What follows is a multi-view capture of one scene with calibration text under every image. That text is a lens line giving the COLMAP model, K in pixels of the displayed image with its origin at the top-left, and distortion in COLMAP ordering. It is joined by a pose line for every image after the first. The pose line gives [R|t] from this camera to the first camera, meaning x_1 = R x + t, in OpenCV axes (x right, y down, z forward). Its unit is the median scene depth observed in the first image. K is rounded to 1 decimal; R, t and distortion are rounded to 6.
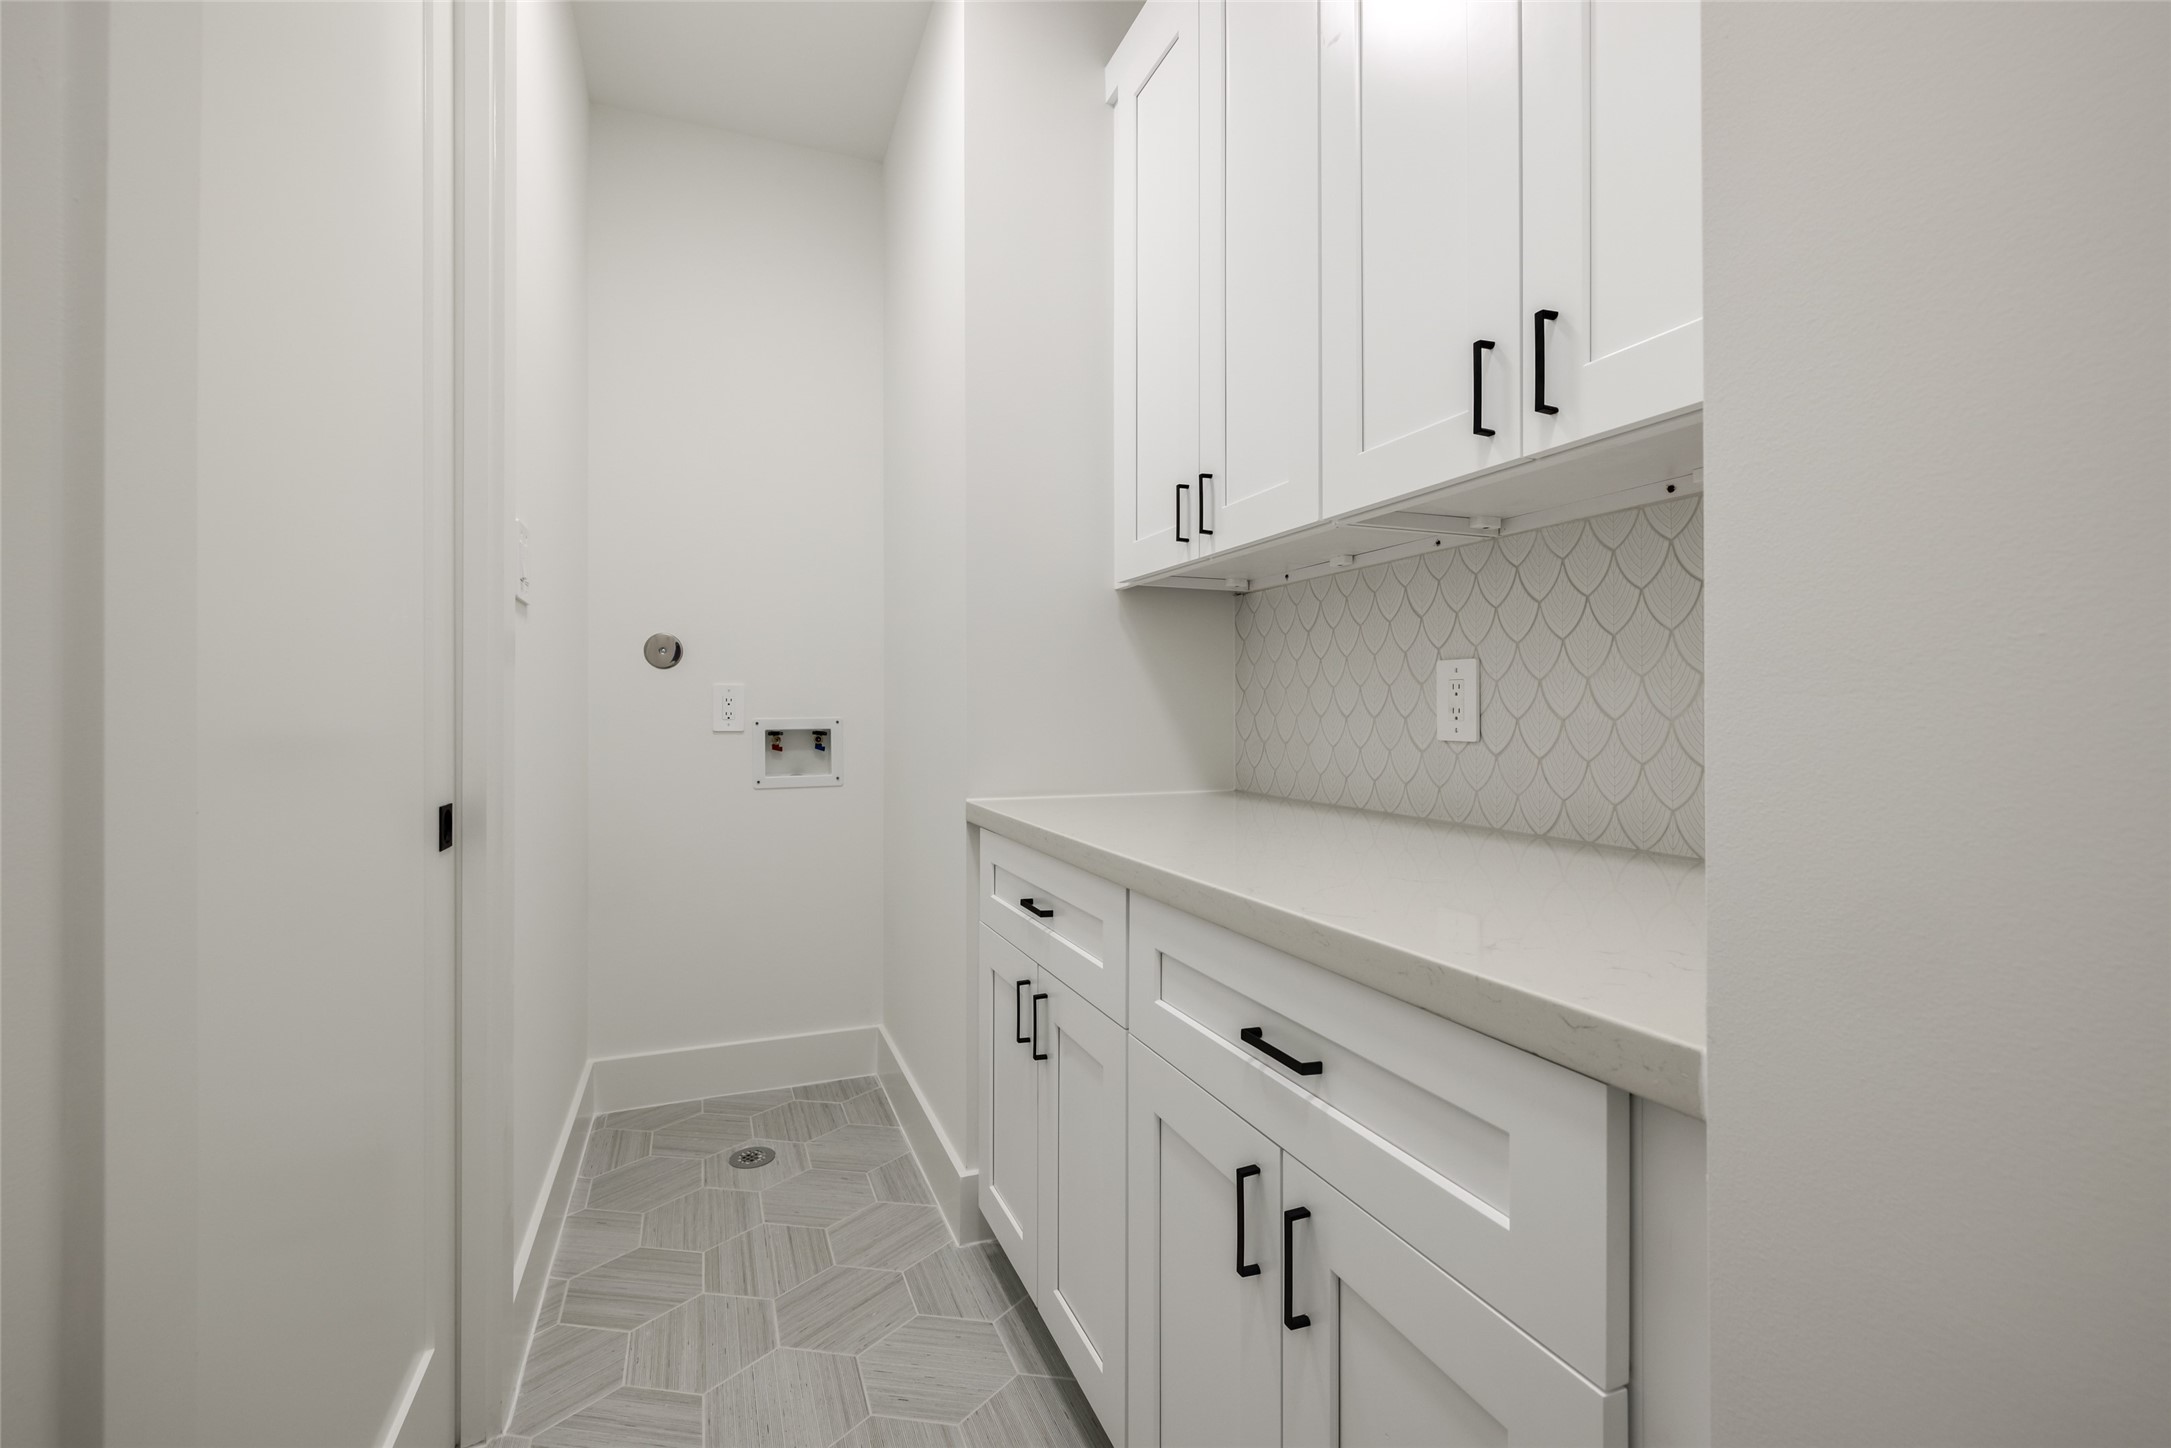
lens RADIAL K [[932.8, 0, 1092.5], [0, 932.8, 730.2], [0, 0, 1]] dist [0.002452, 0.000596]
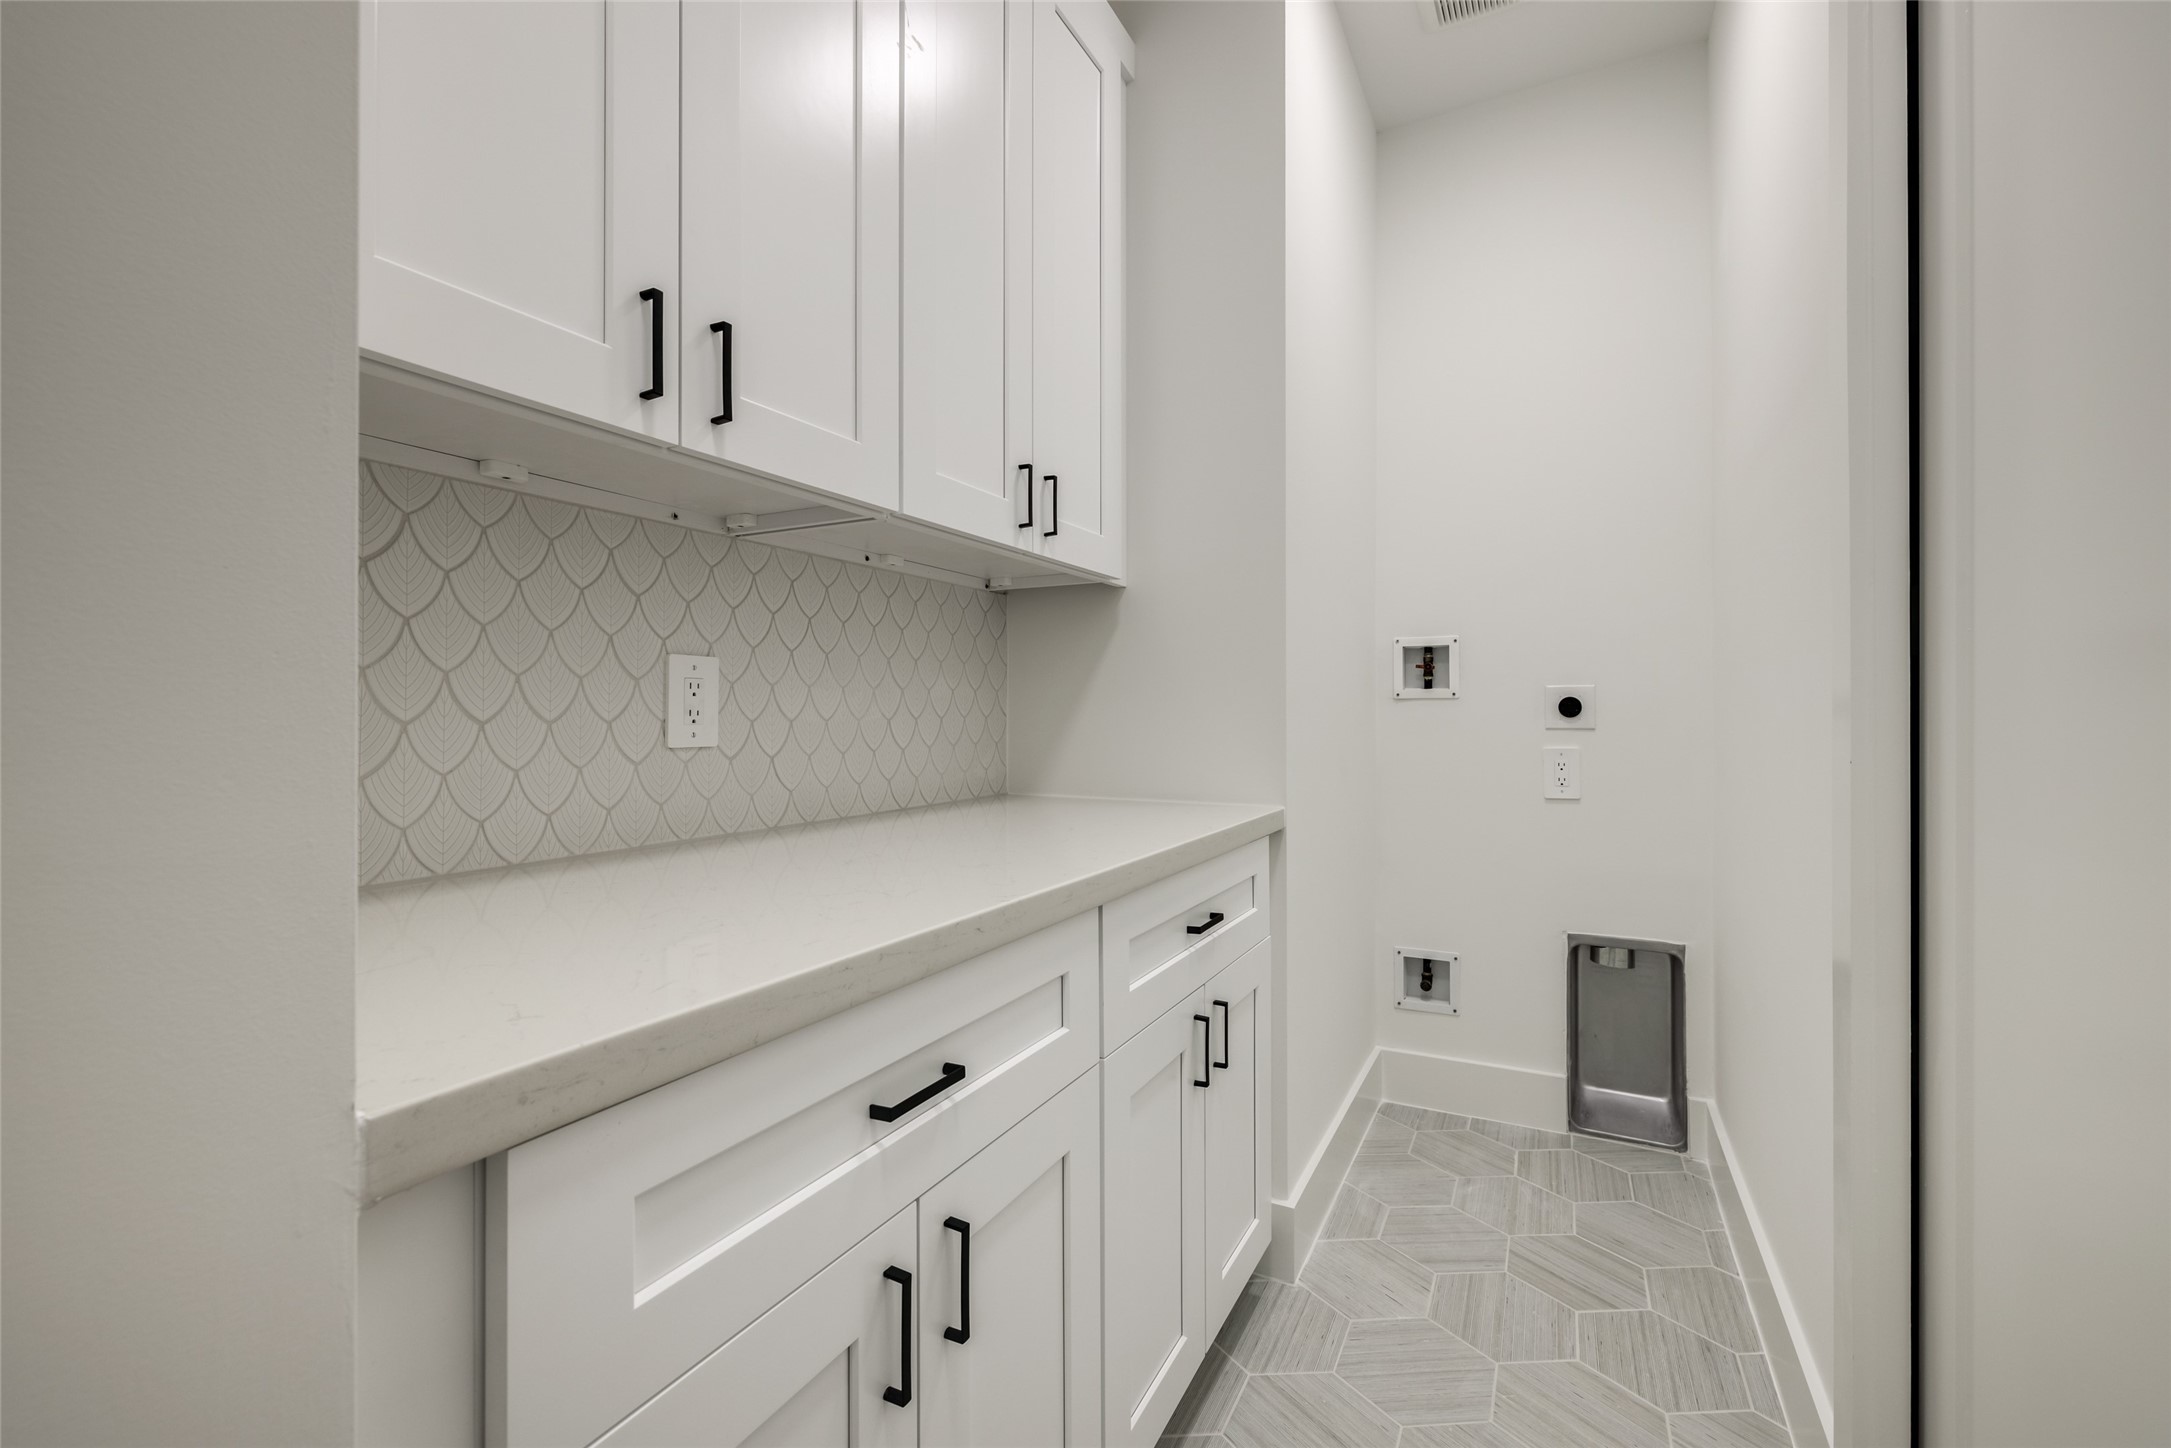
lens RADIAL K [[932.8, 0, 1091.9], [0, 932.8, 702.5], [0, 0, 1]] dist [0.002452, 0.000596]
pose [[-0.651917, 0.008734, 0.758240, -0.532242], [0.013879, 0.999904, 0.000415, -0.026152], [-0.758164, 0.010795, -0.651975, 1.298915]]
